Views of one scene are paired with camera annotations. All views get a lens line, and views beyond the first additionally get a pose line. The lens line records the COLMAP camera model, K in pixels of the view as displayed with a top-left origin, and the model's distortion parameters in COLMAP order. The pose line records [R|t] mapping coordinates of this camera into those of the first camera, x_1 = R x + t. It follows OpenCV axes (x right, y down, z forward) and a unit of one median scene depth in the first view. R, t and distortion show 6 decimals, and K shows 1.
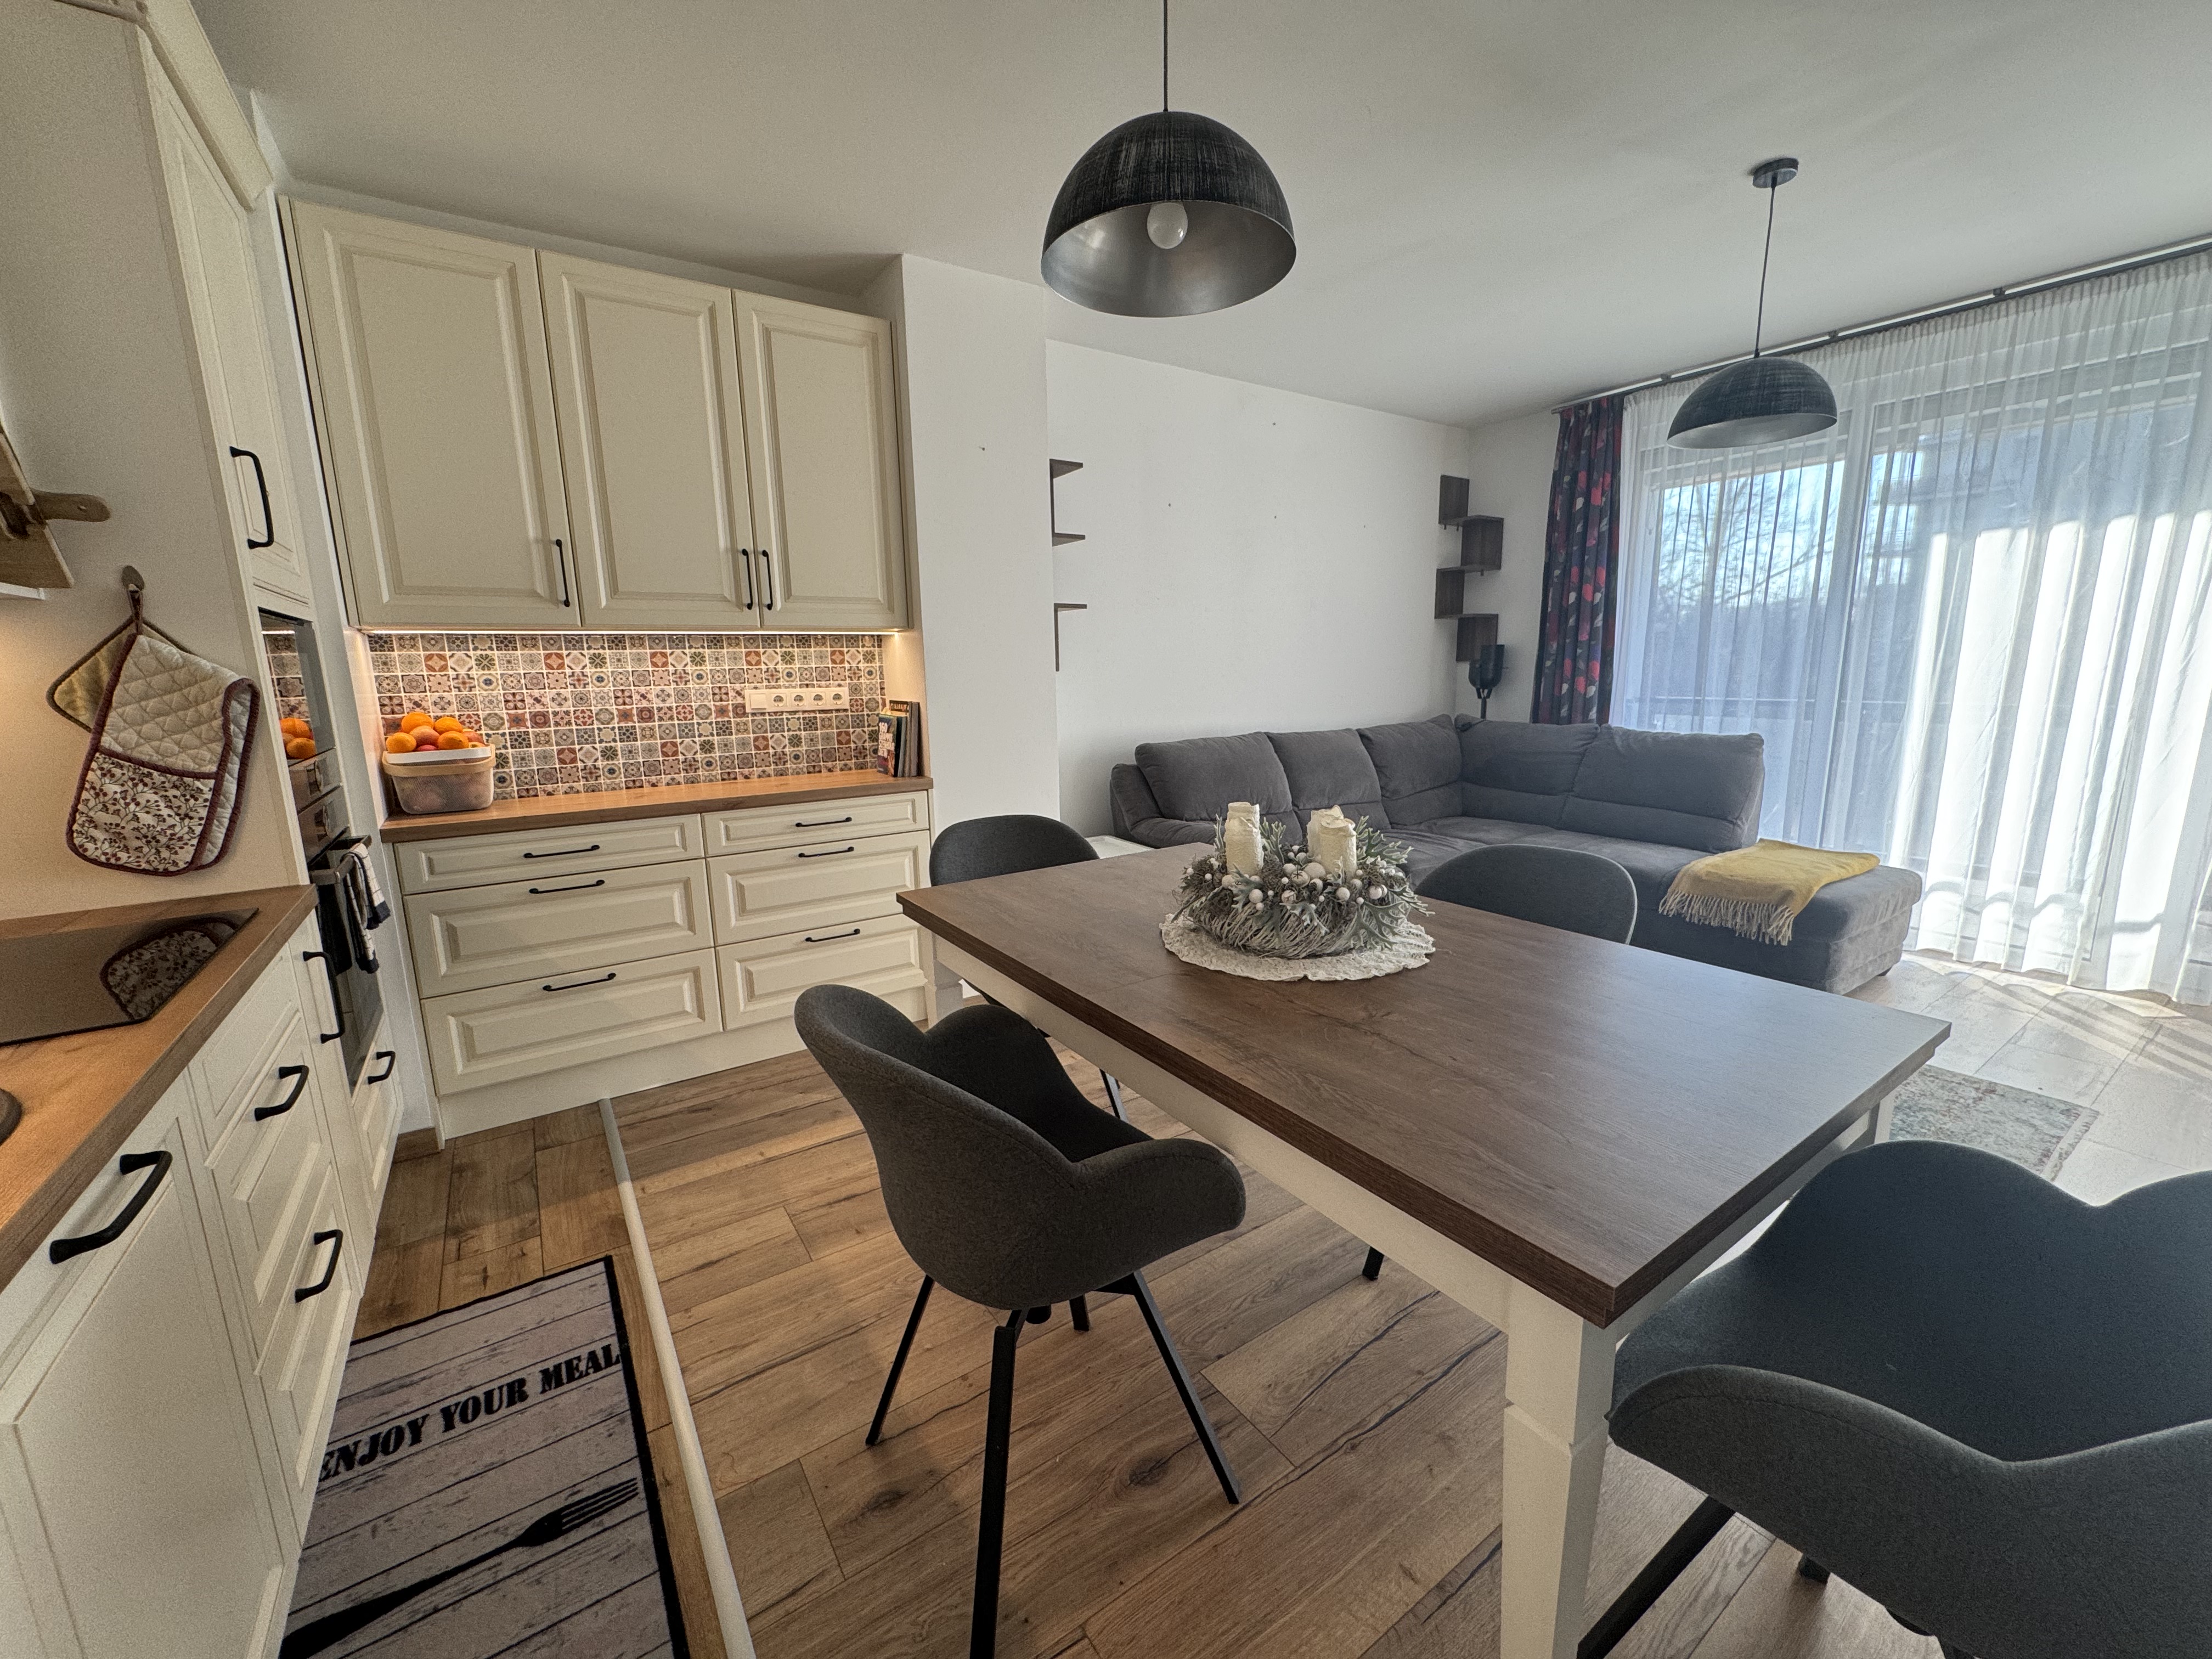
lens RADIAL K [[887.0, 0, 1106.0], [0, 887.0, 829.5], [0, 0, 1]] dist [-0.001165, 0.000370]
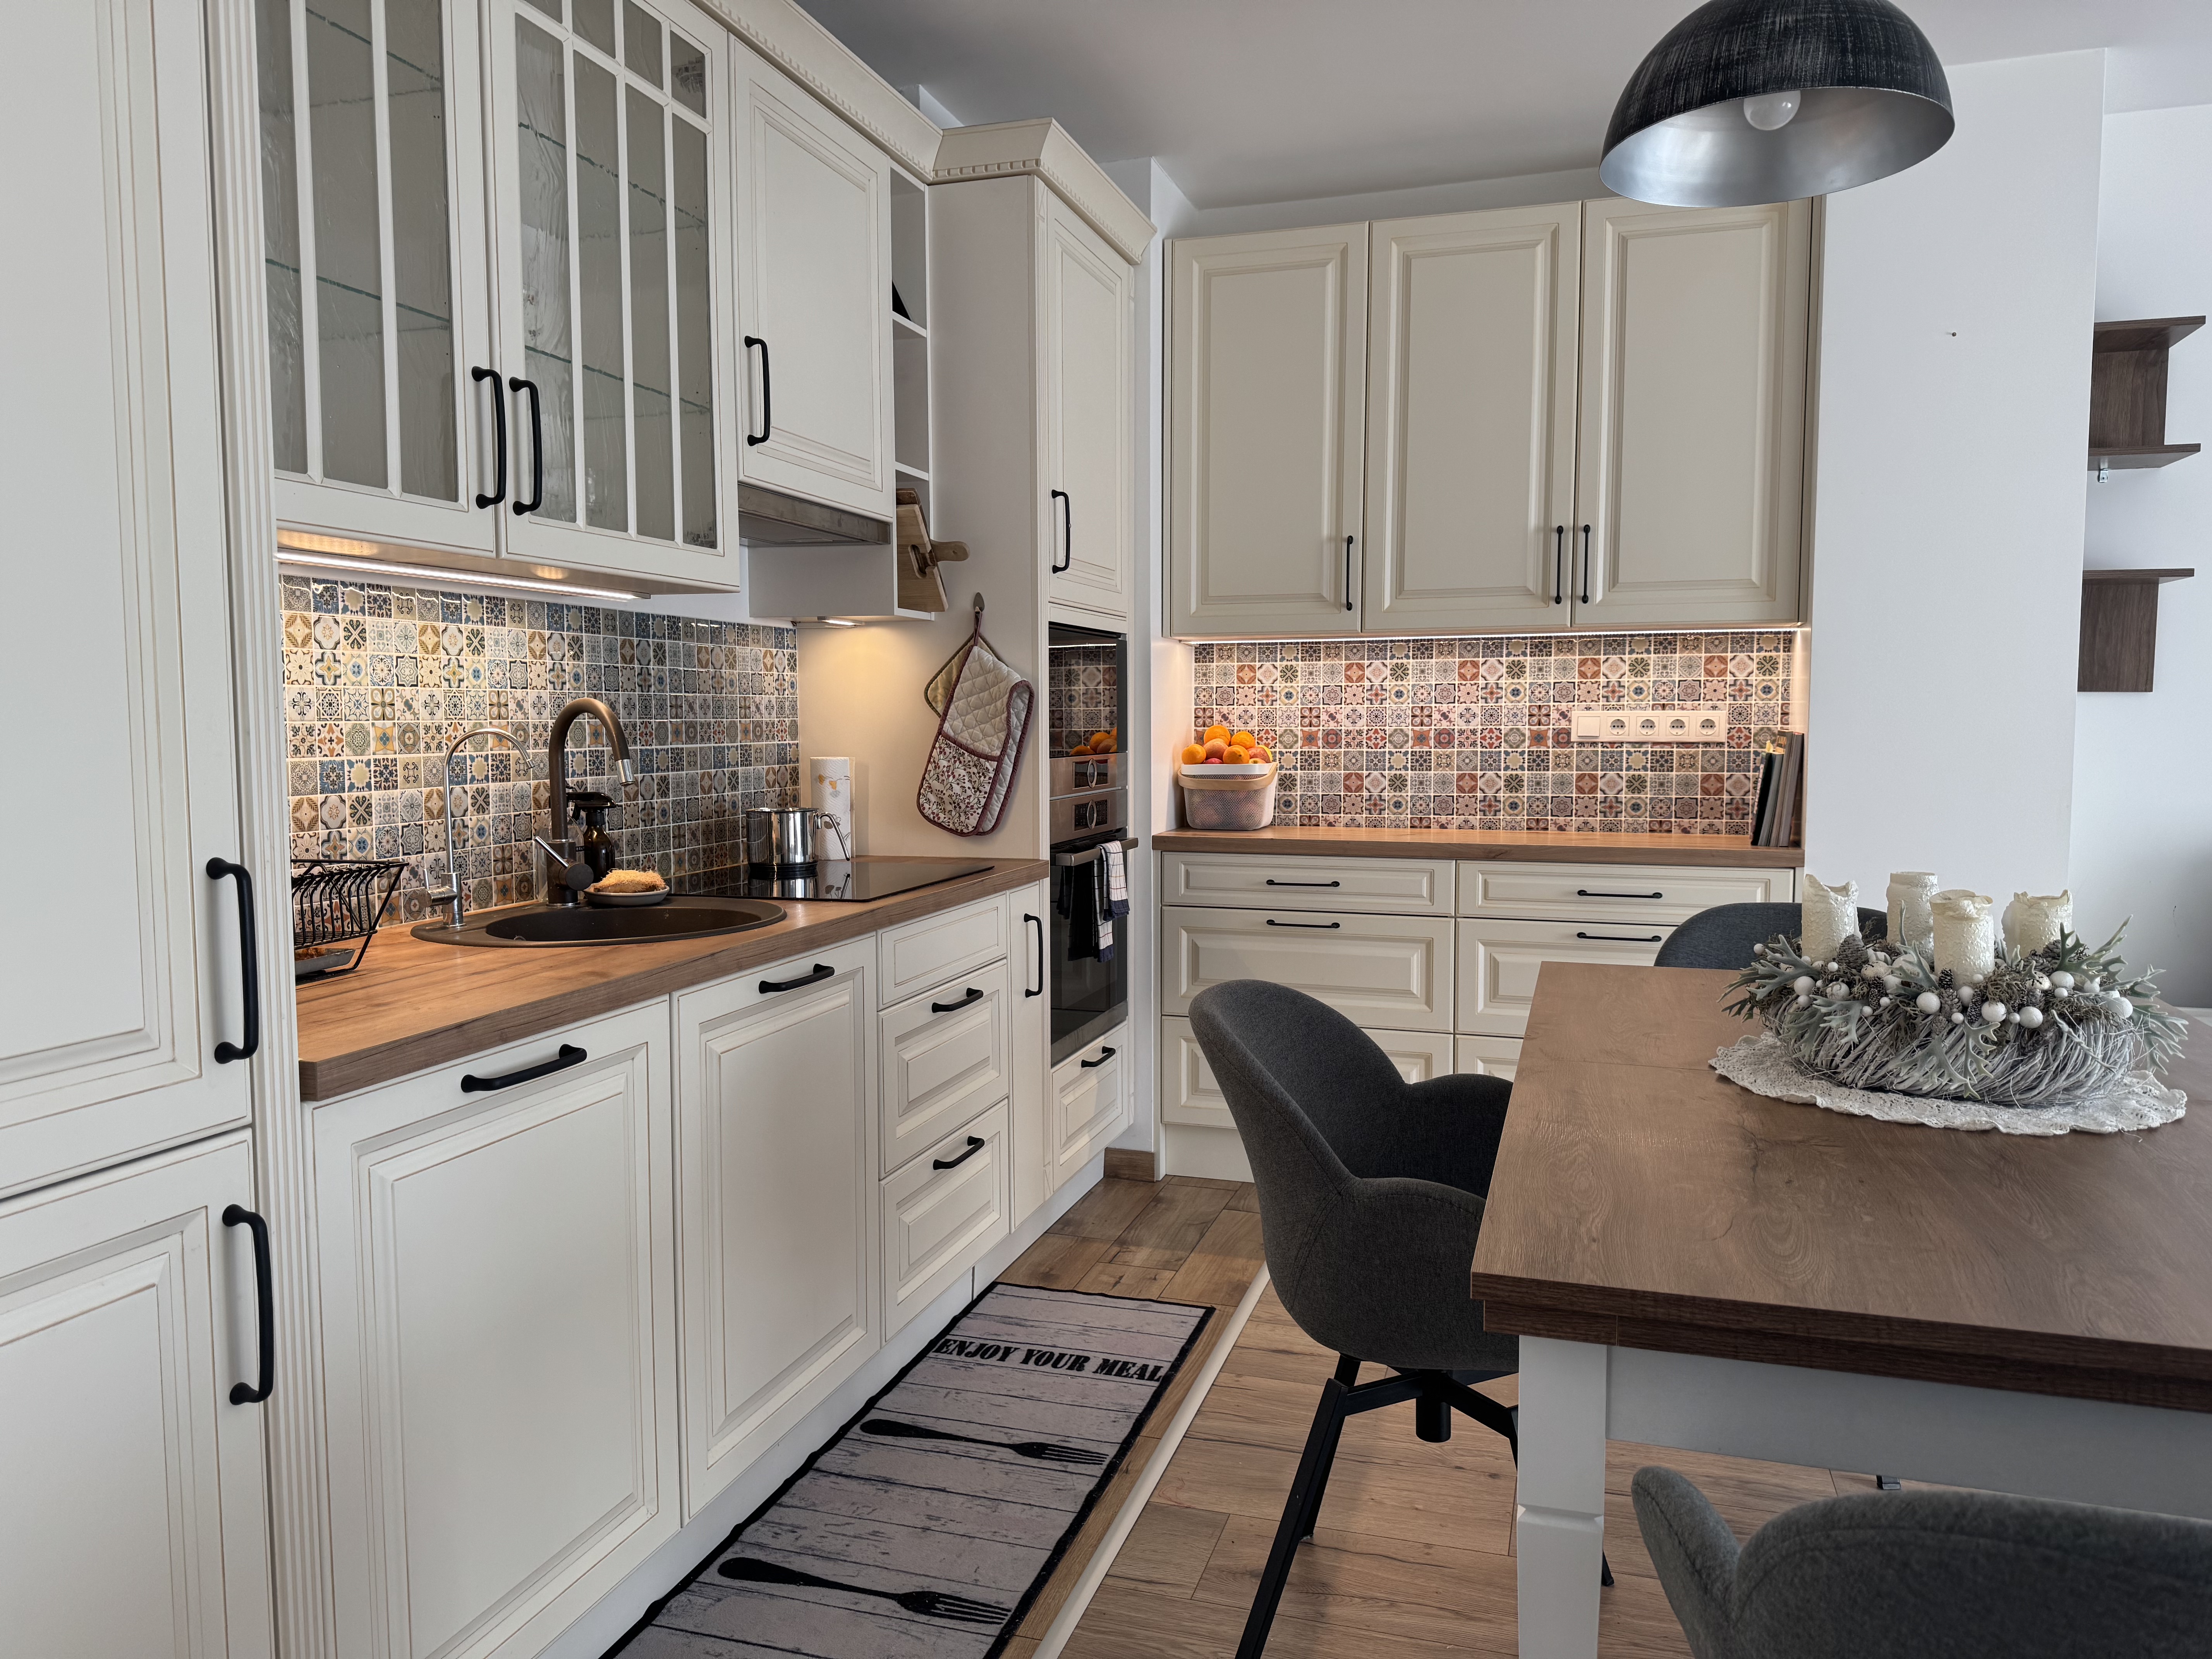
lens RADIAL K [[1578.9, 0, 1106.0], [0, 1578.9, 829.5], [0, 0, 1]] dist [0.162057, -0.204171]
pose [[0.619032, 0.075389, -0.781739, 0.503918], [-0.153843, 0.987738, -0.026569, 0.044585], [0.770150, 0.136712, 0.623039, -0.145230]]
